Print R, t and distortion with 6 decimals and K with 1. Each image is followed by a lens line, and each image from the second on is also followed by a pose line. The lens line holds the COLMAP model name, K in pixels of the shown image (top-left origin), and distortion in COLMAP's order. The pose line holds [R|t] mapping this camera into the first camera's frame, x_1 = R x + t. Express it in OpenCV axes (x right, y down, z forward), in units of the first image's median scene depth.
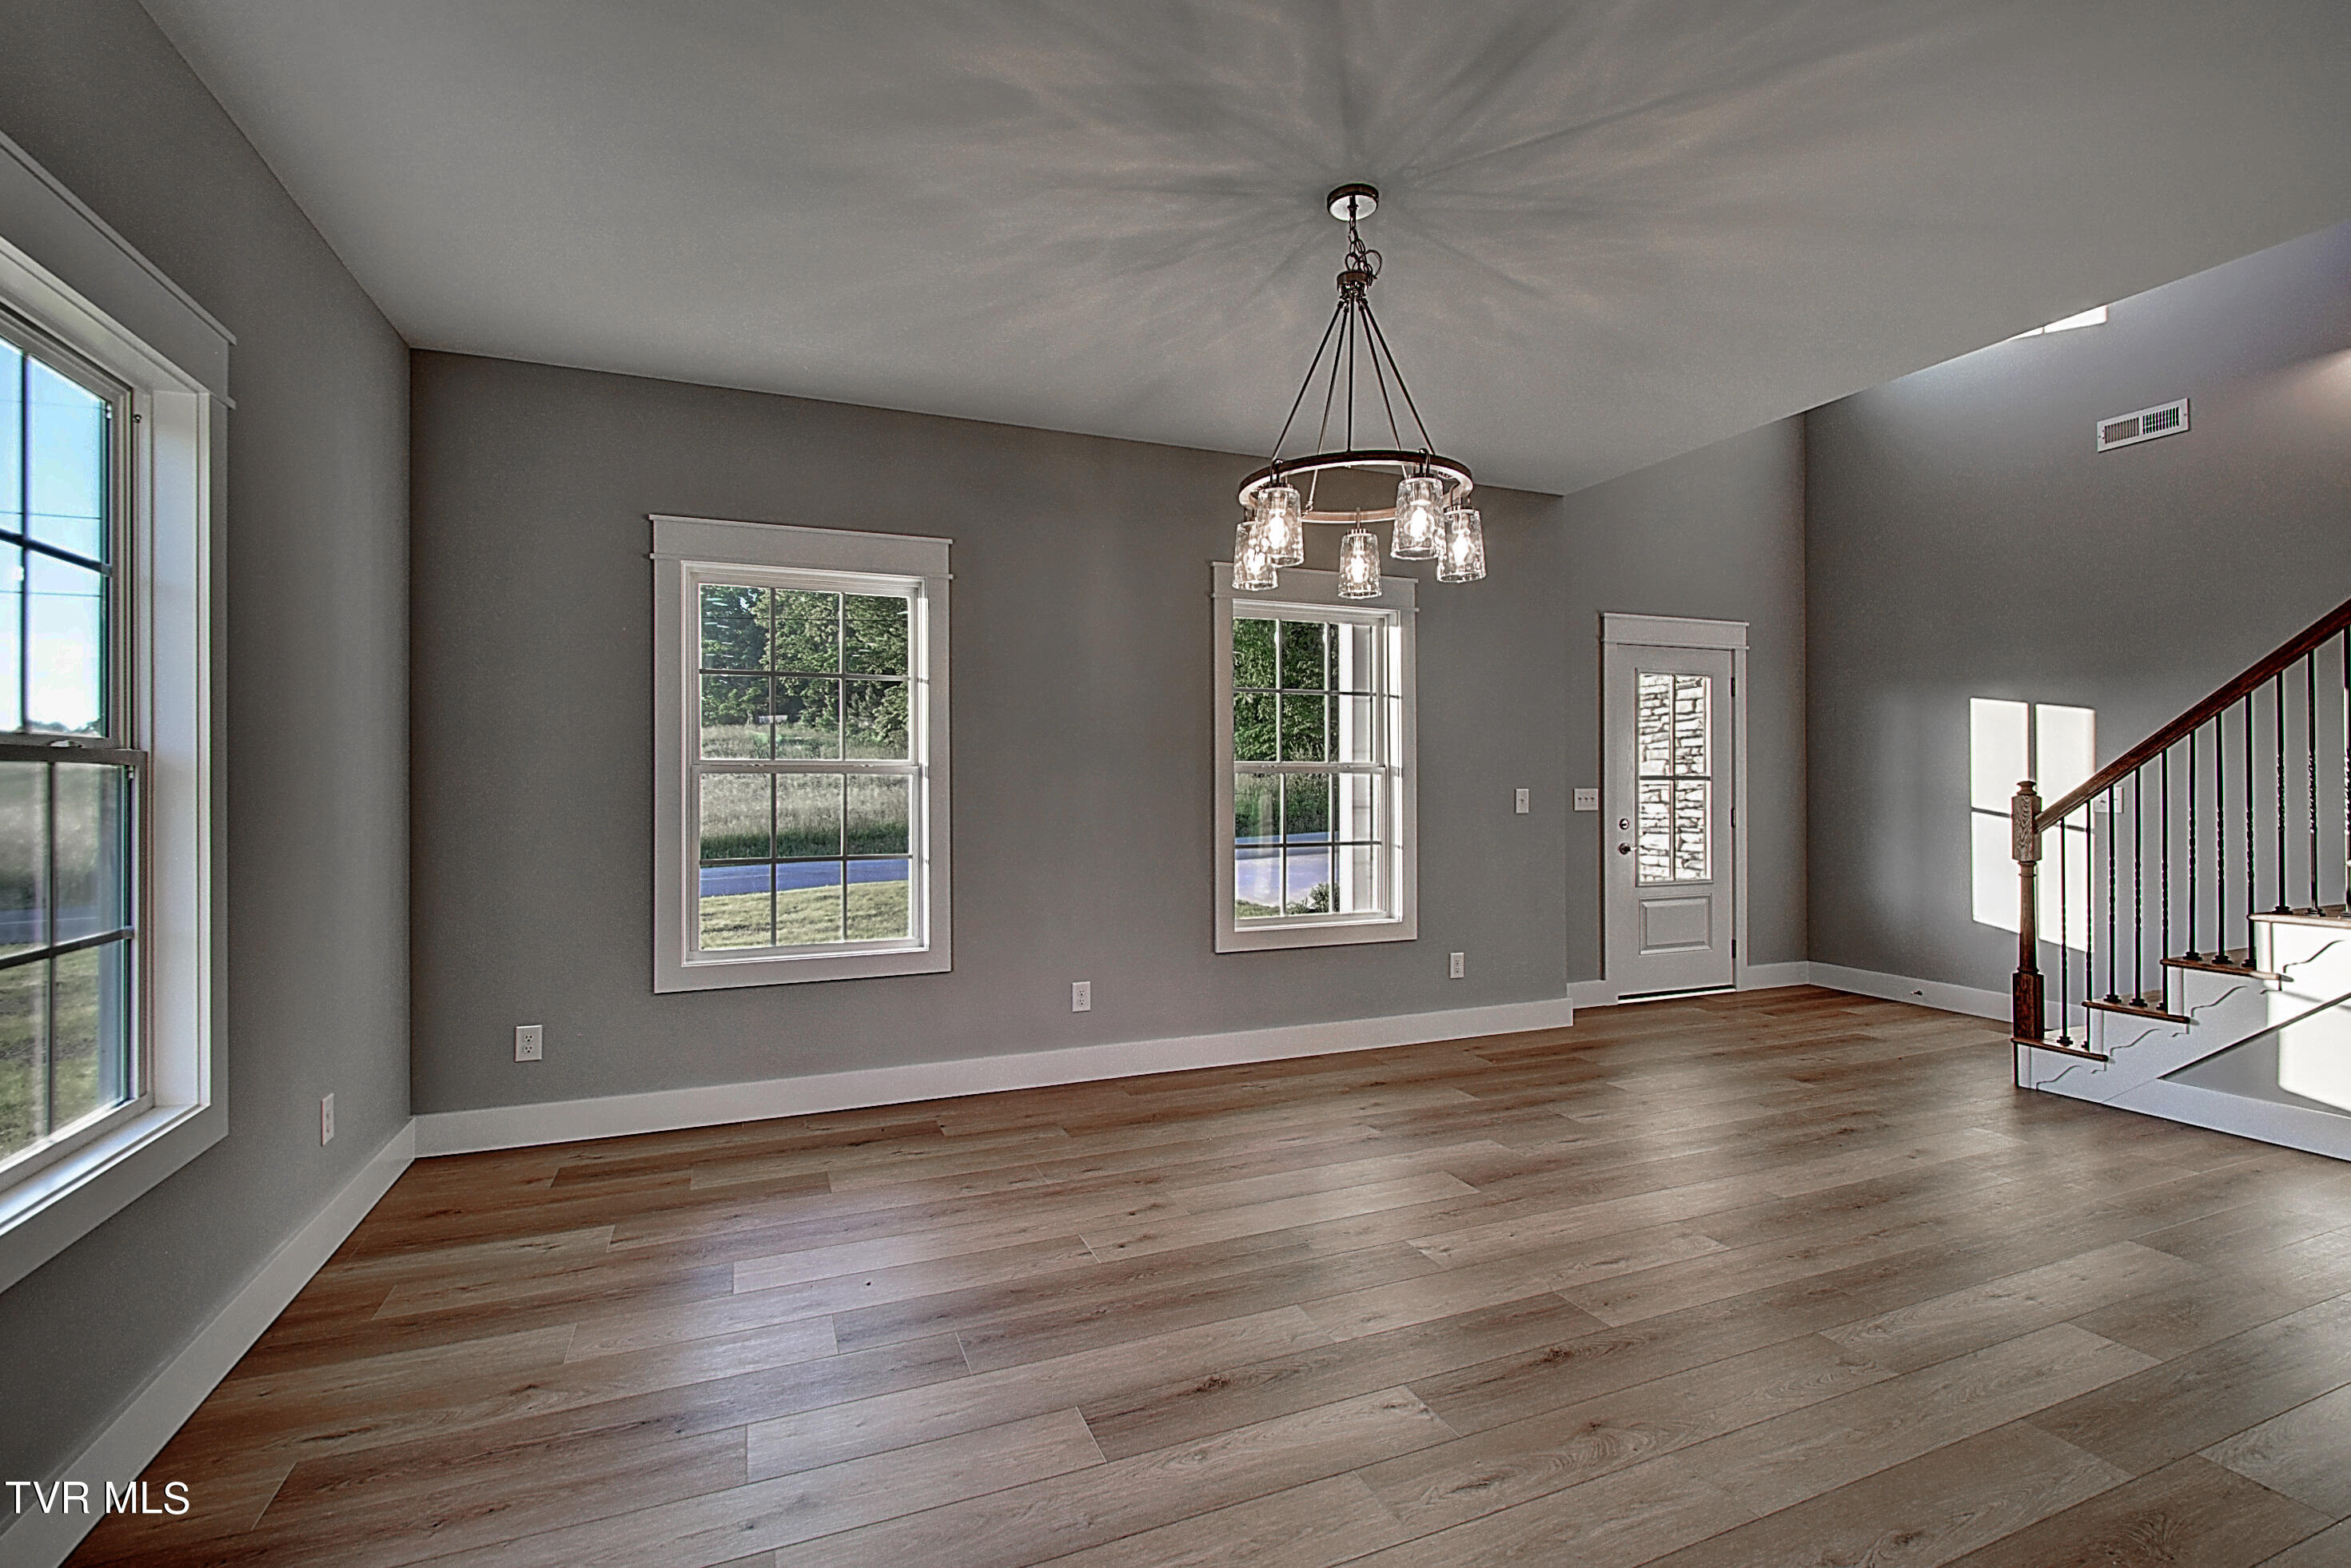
lens RADIAL K [[1035.7, 0, 1171.7], [0, 1035.7, 771.4], [0, 0, 1]] dist [0.003000, -0.000294]
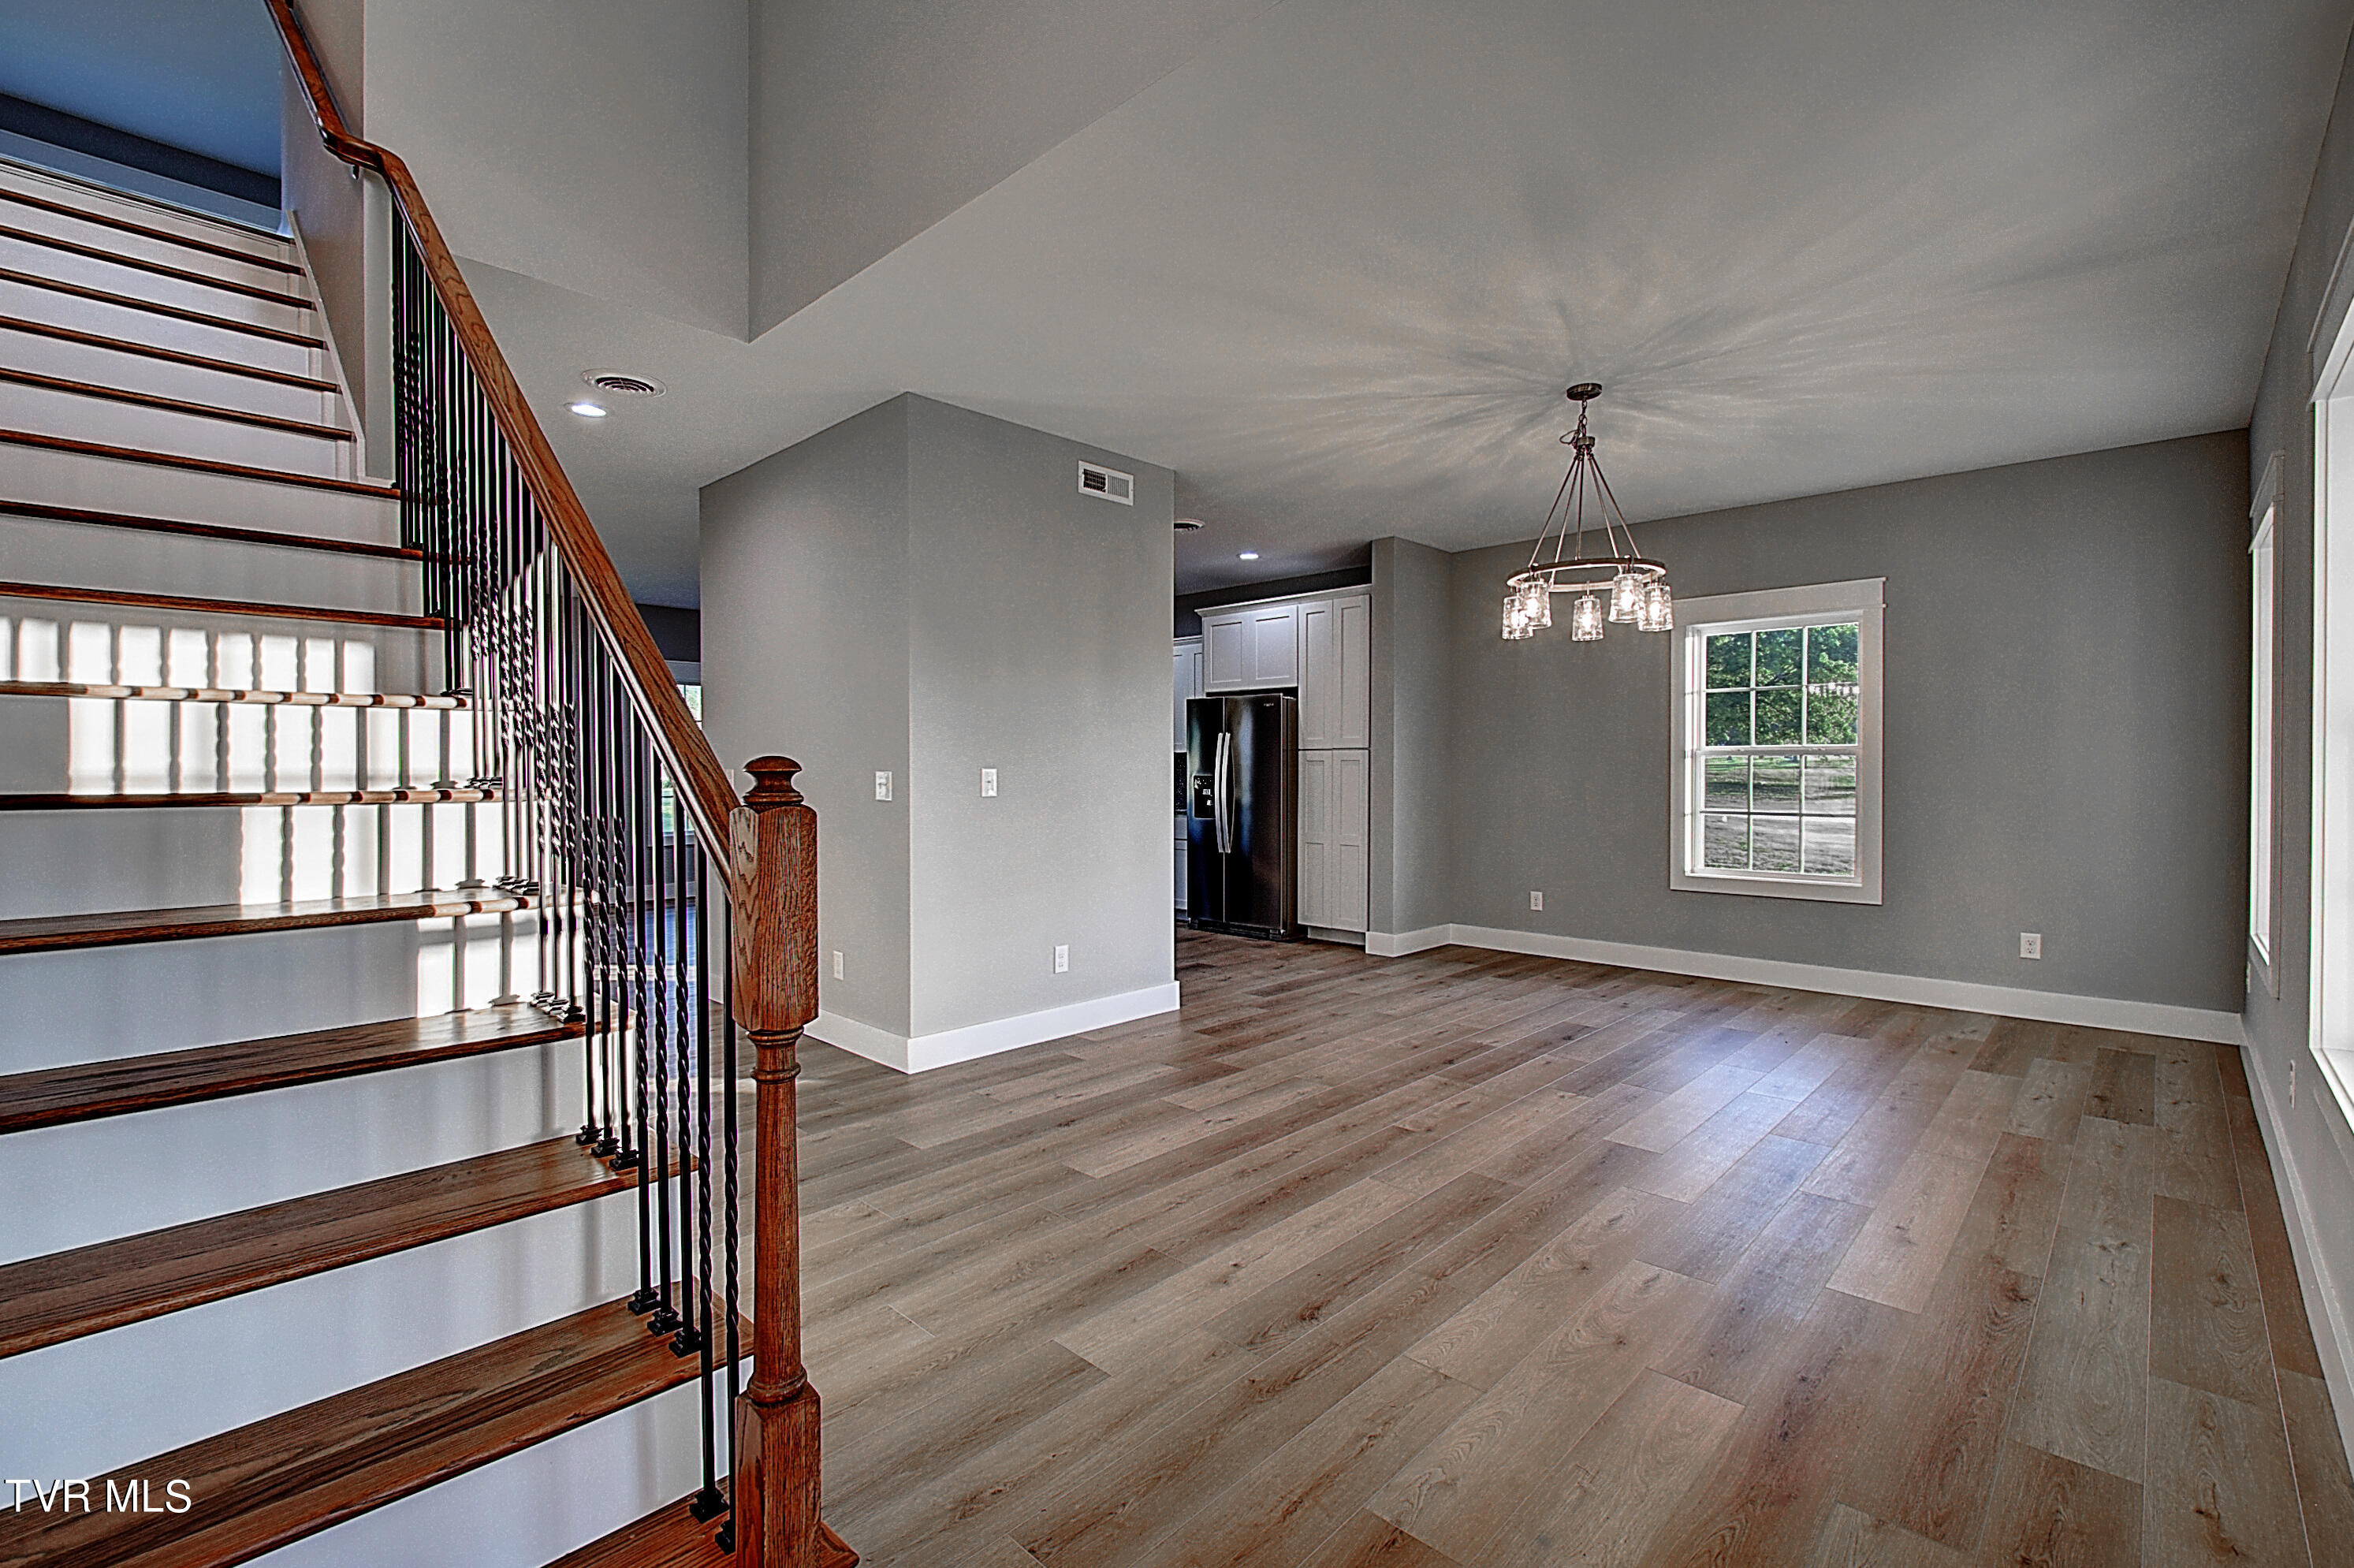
lens RADIAL K [[1048.9, 0, 1155.8], [0, 1048.9, 782.1], [0, 0, 1]] dist [0.000962, -0.008898]
pose [[-0.917452, 0.009302, -0.397738, 0.978679], [0.006187, 0.999939, 0.009116, 0.016288], [0.397798, 0.005902, -0.917454, 1.532754]]
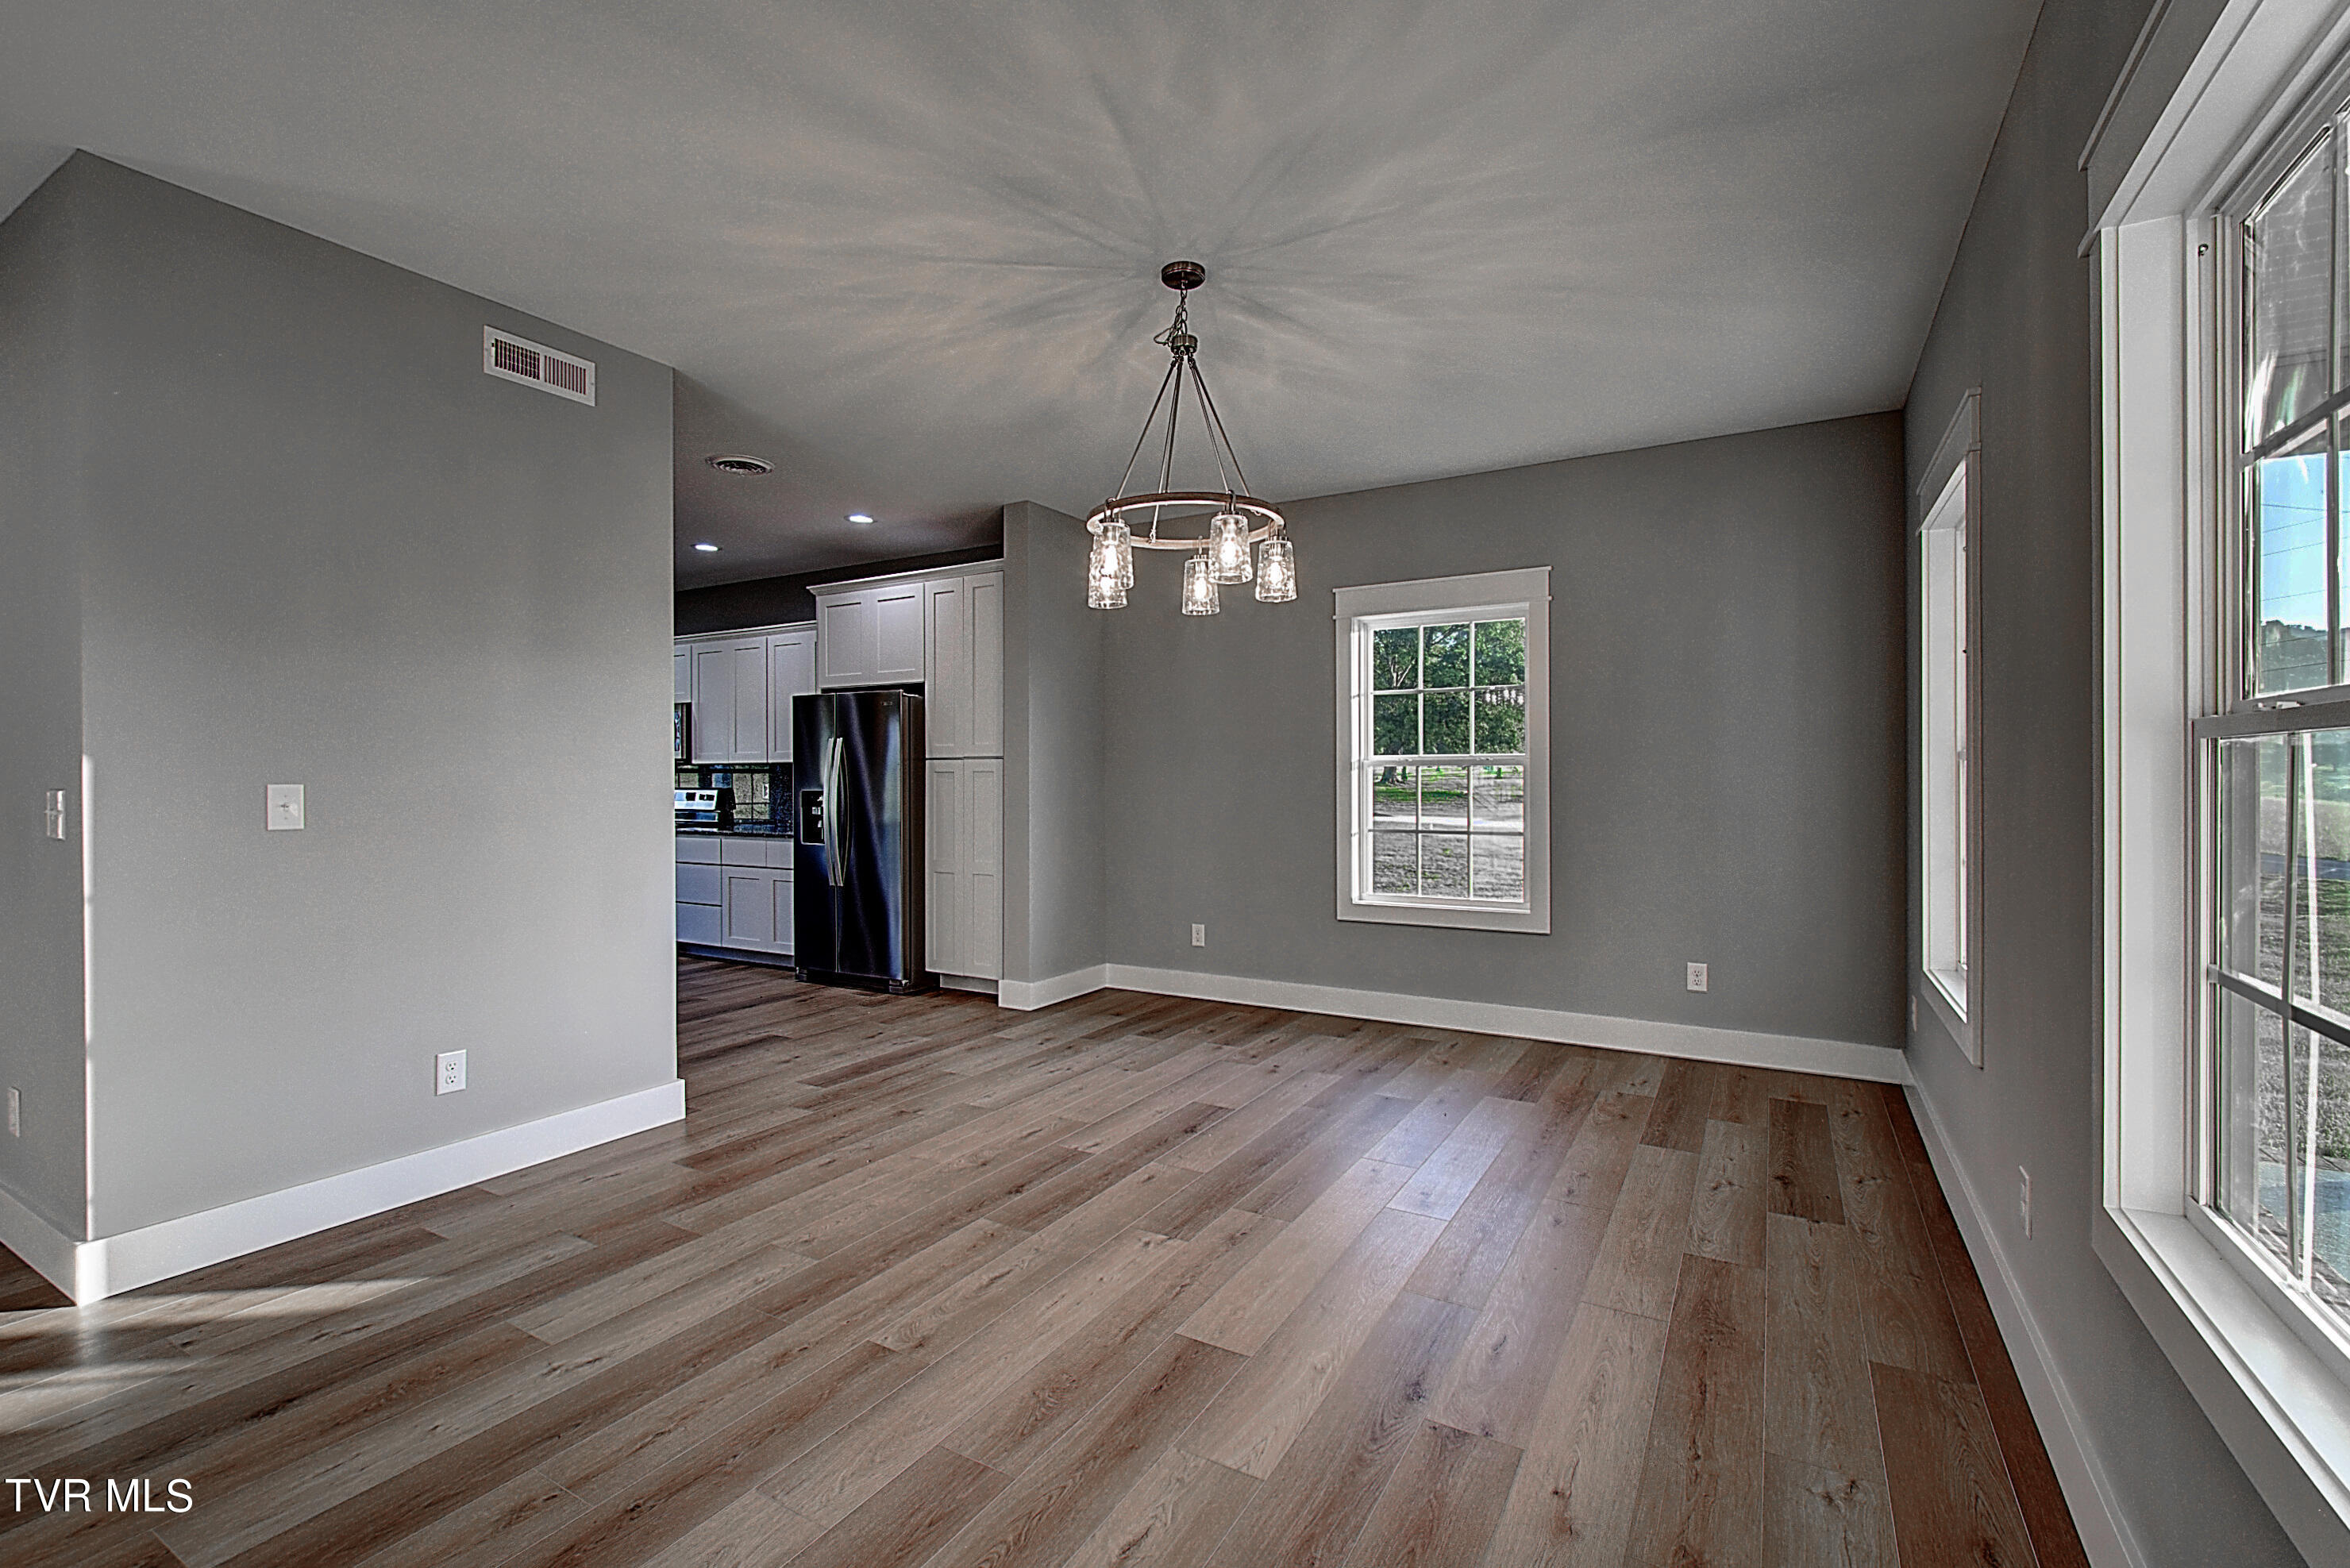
lens RADIAL K [[1046.9, 0, 1163.9], [0, 1046.9, 781.1], [0, 0, 1]] dist [0.009505, -0.013801]
pose [[-0.795158, 0.006218, -0.606370, 0.633335], [0.008630, 0.999962, -0.001062, 0.014377], [0.606341, -0.006078, -0.795182, 1.337329]]
